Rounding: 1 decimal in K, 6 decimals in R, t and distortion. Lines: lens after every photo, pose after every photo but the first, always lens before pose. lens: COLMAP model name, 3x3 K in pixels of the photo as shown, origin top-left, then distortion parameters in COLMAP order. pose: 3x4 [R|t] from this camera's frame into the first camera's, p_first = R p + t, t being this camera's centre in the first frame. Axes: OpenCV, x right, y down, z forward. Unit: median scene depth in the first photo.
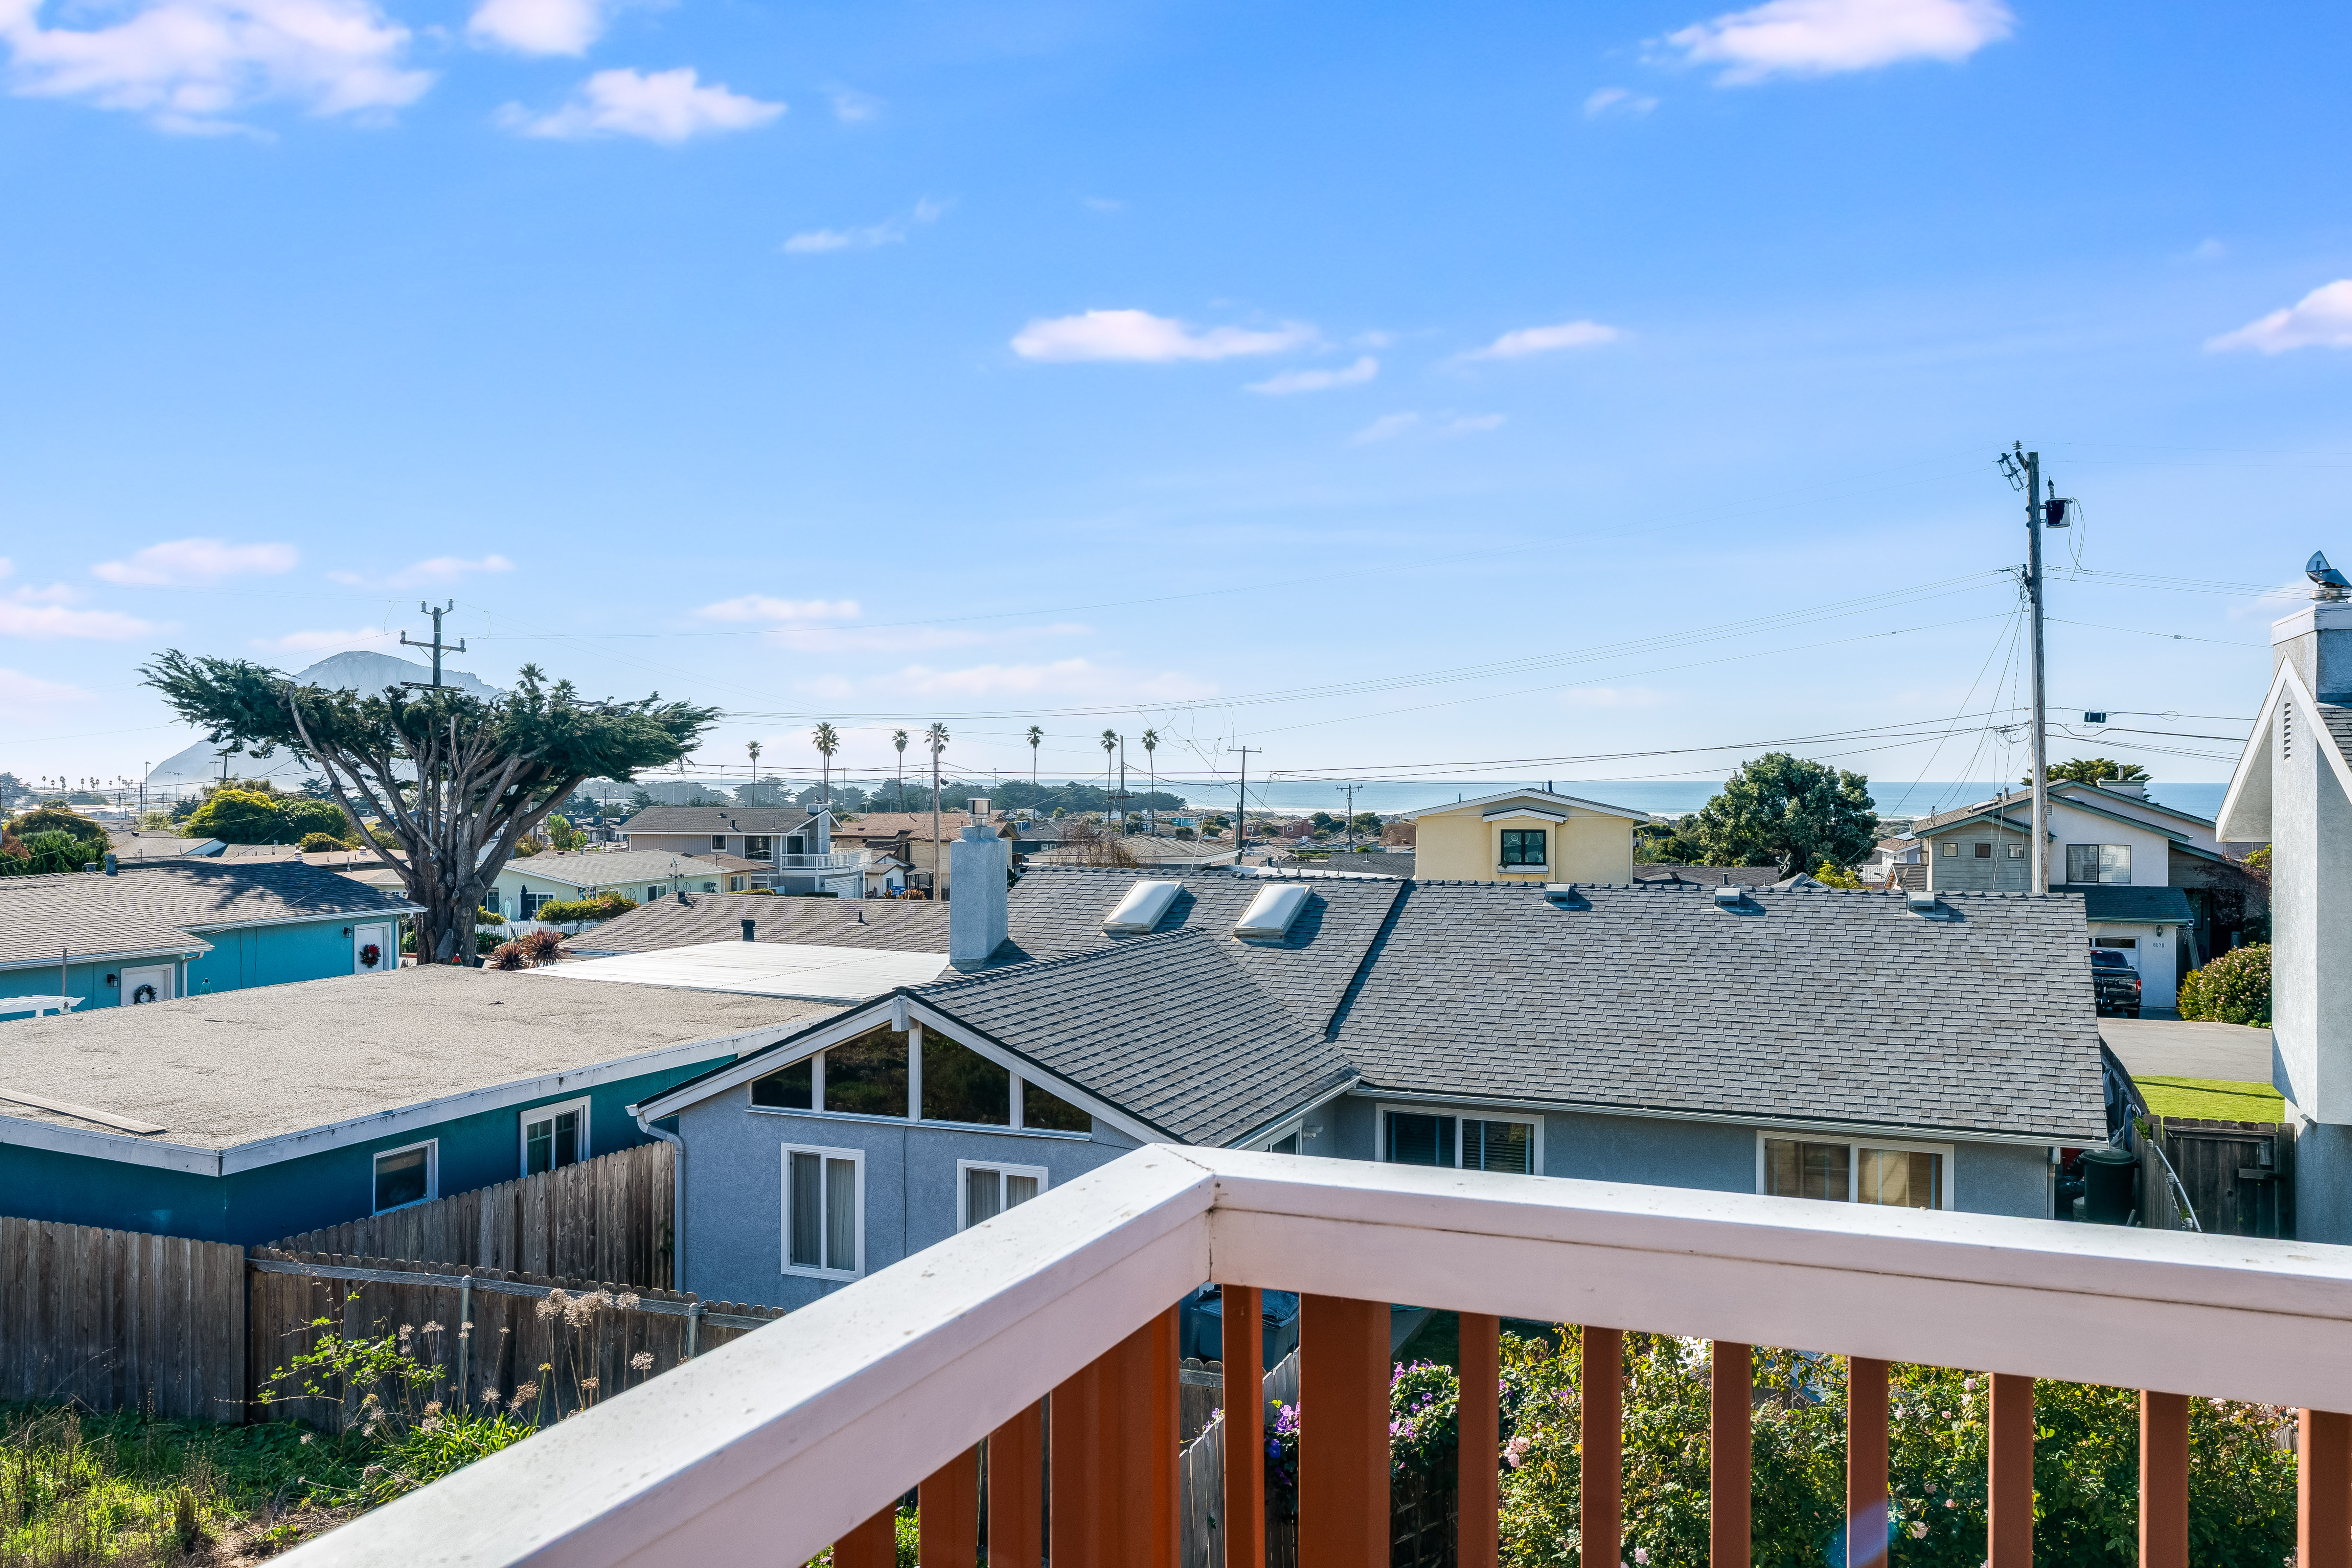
lens RADIAL K [[1815.2, 0, 1176.8], [0, 1815.2, 780.5], [0, 0, 1]] dist [-0.006031, 0.007616]
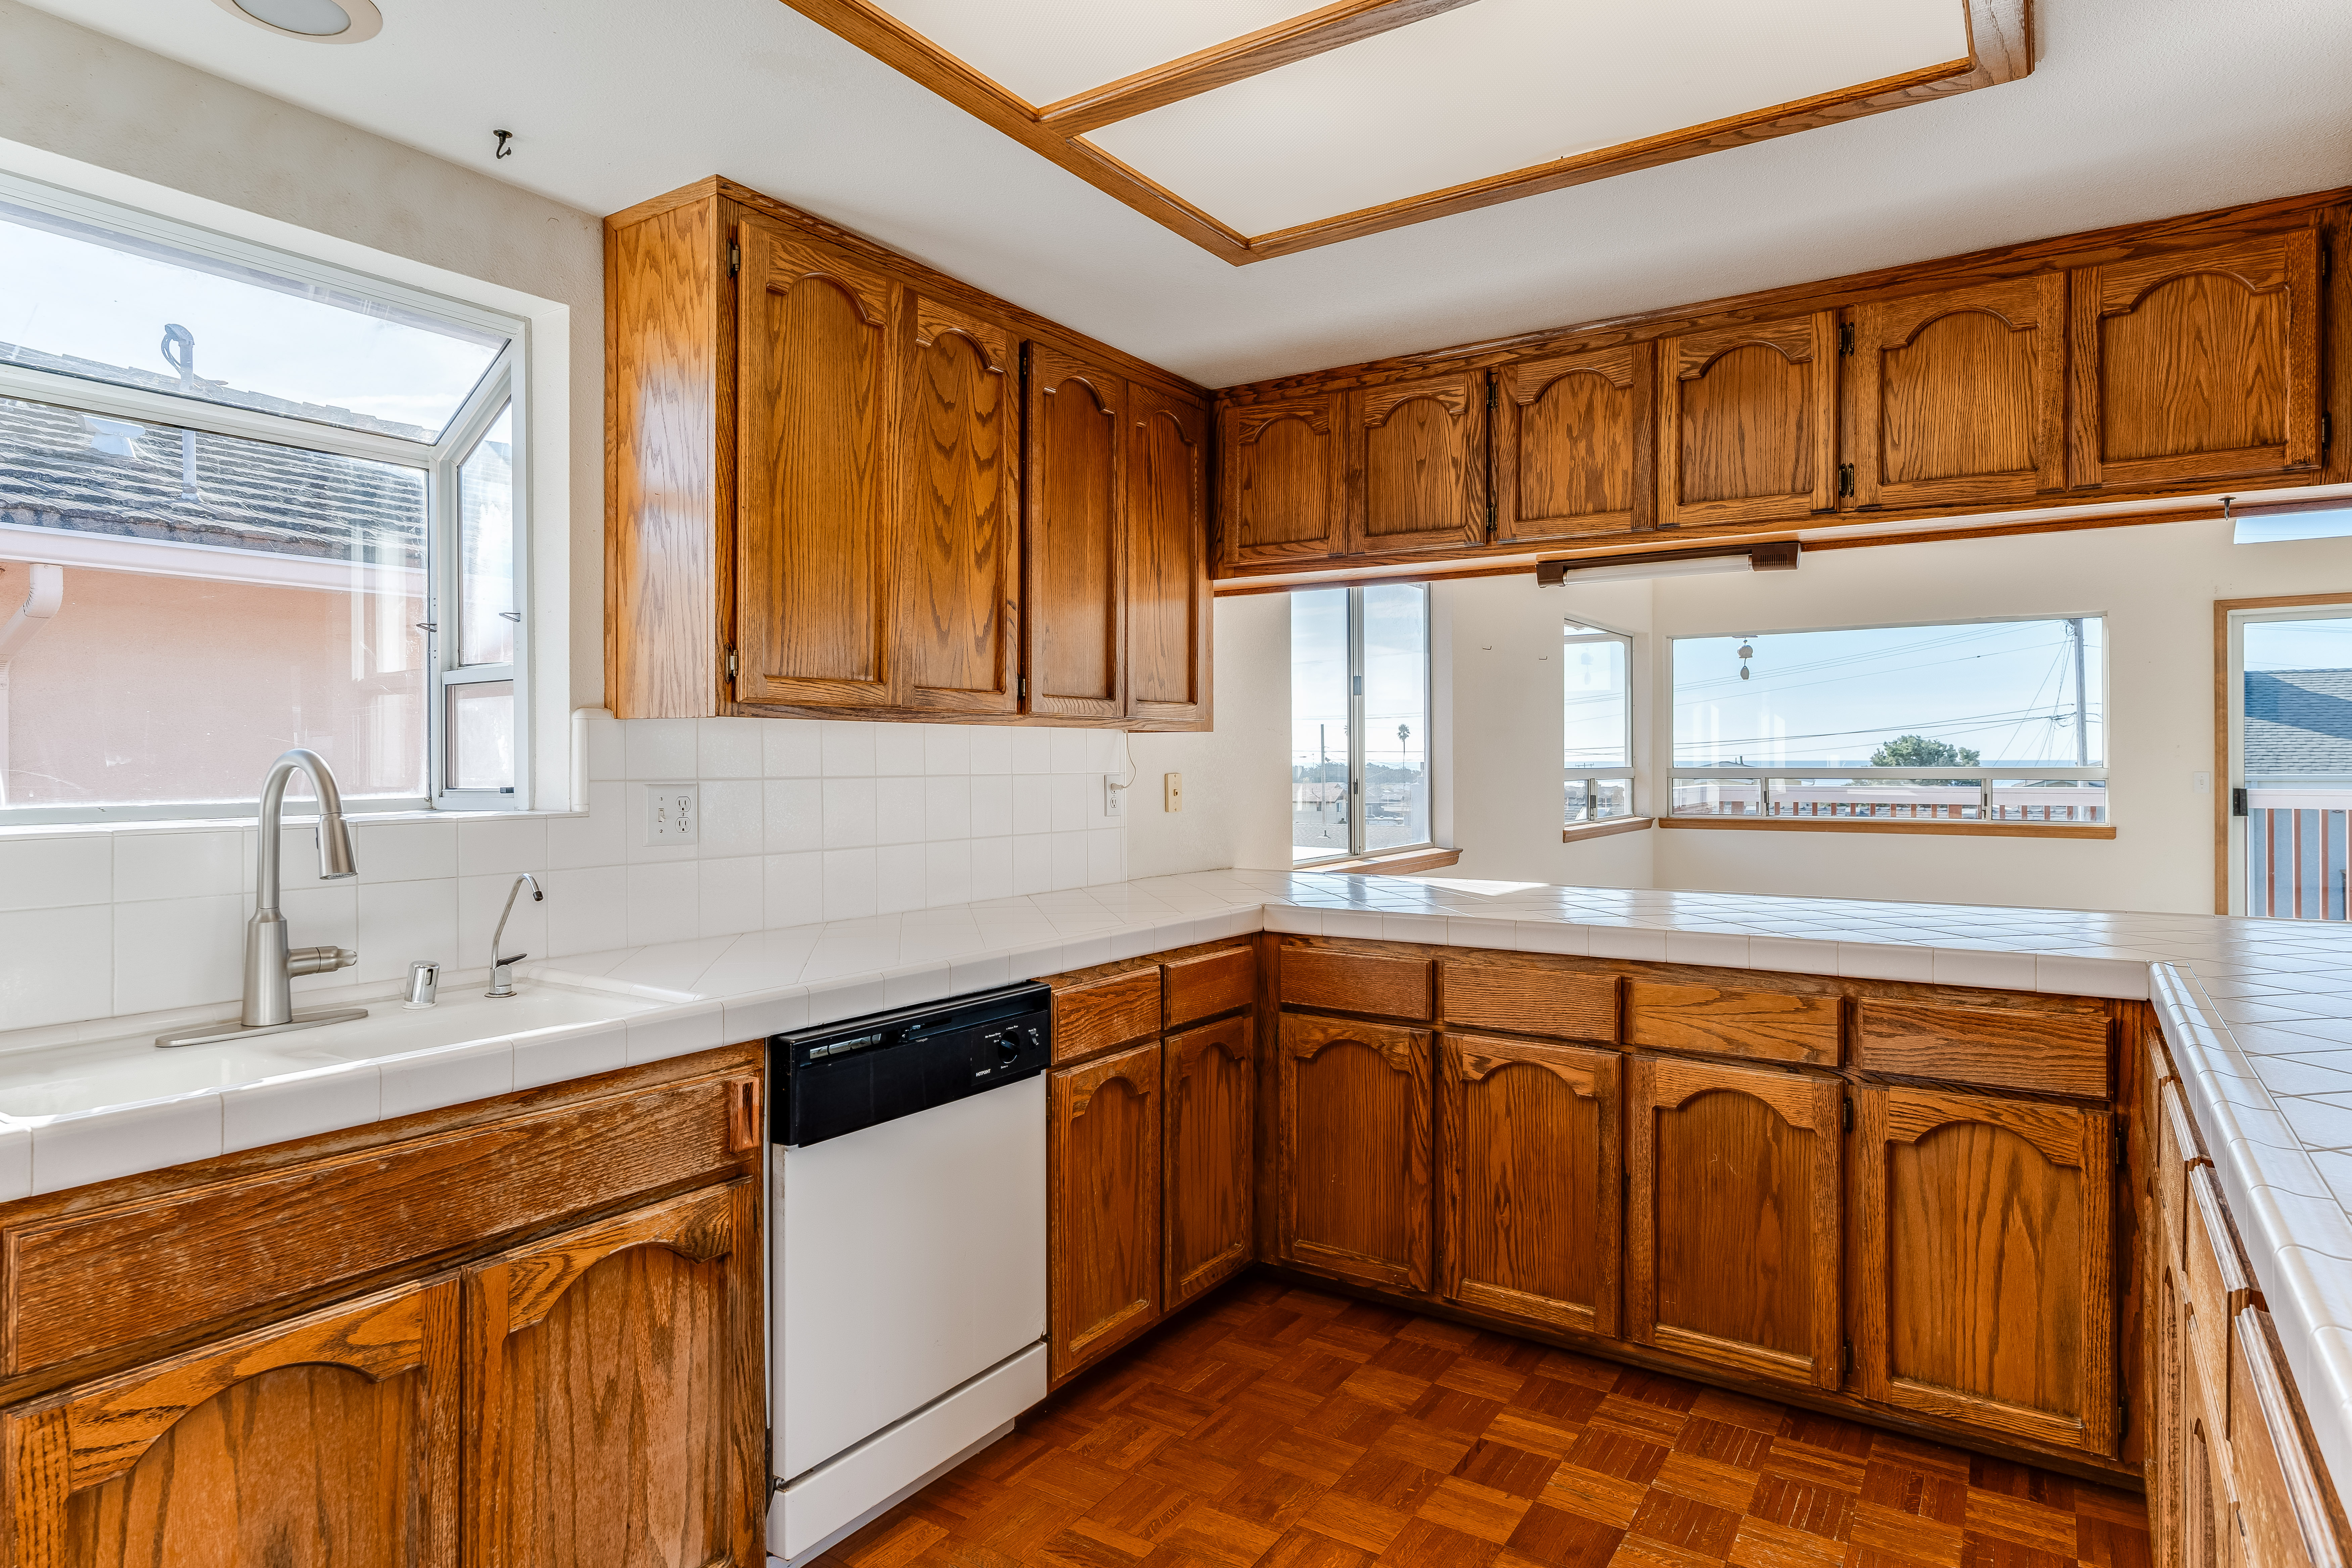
lens RADIAL K [[1341.3, 0, 1167.0], [0, 1341.3, 763.5], [0, 0, 1]] dist [0.007235, 0.000958]
pose [[0.980558, -0.004498, -0.196178, -0.045321], [0.004598, 0.999989, 0.000051, 0.005270], [0.196176, -0.000952, 0.980568, -0.197449]]
